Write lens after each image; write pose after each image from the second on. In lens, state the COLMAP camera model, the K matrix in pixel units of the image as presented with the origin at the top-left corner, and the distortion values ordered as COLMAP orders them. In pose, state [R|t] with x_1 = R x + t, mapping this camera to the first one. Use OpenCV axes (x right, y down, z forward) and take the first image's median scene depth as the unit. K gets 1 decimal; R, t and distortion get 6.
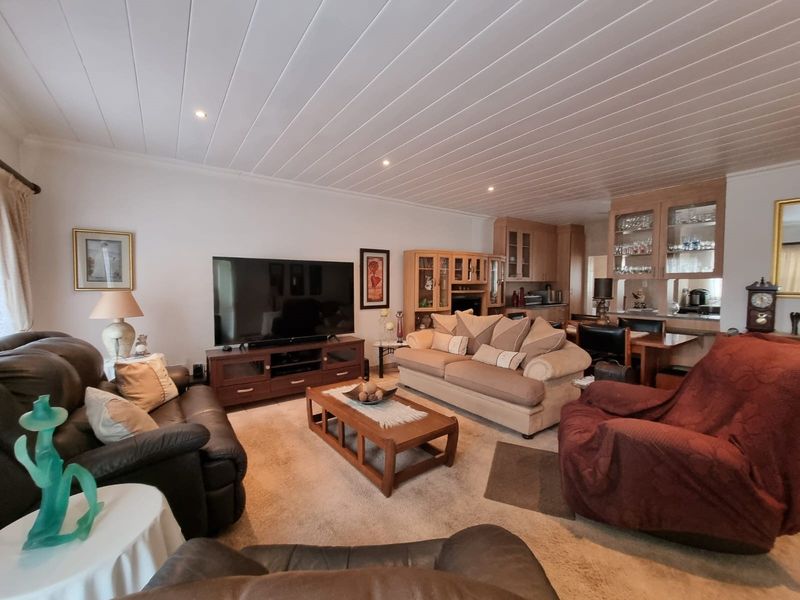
lens RADIAL K [[322.7, 0, 394.6], [0, 322.7, 303.1], [0, 0, 1]] dist [0.000781, 0.000049]
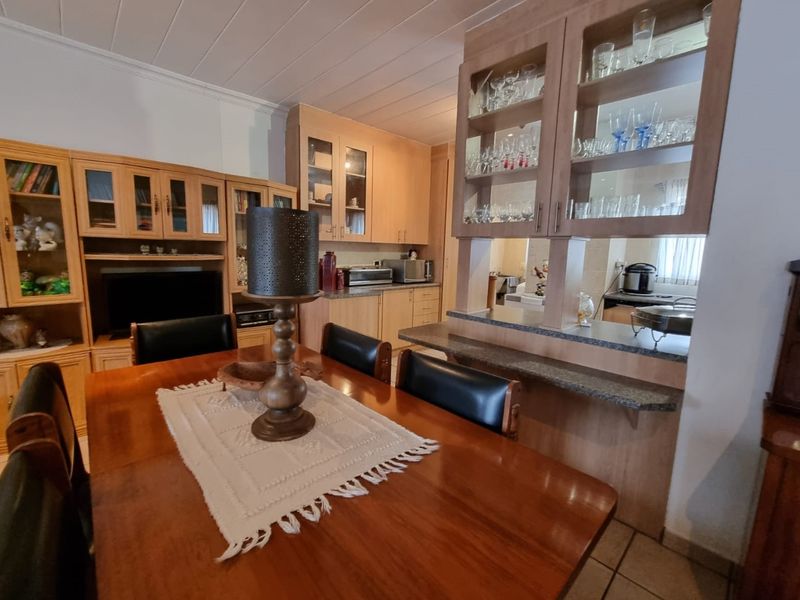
lens RADIAL K [[335.0, 0, 396.6], [0, 335.0, 297.1], [0, 0, 1]] dist [-0.002822, -0.000237]
pose [[0.990931, 0.009705, 0.134024, 0.499396], [-0.020718, 0.996496, 0.081028, -0.026707], [-0.132768, -0.083070, 0.987660, 0.534520]]
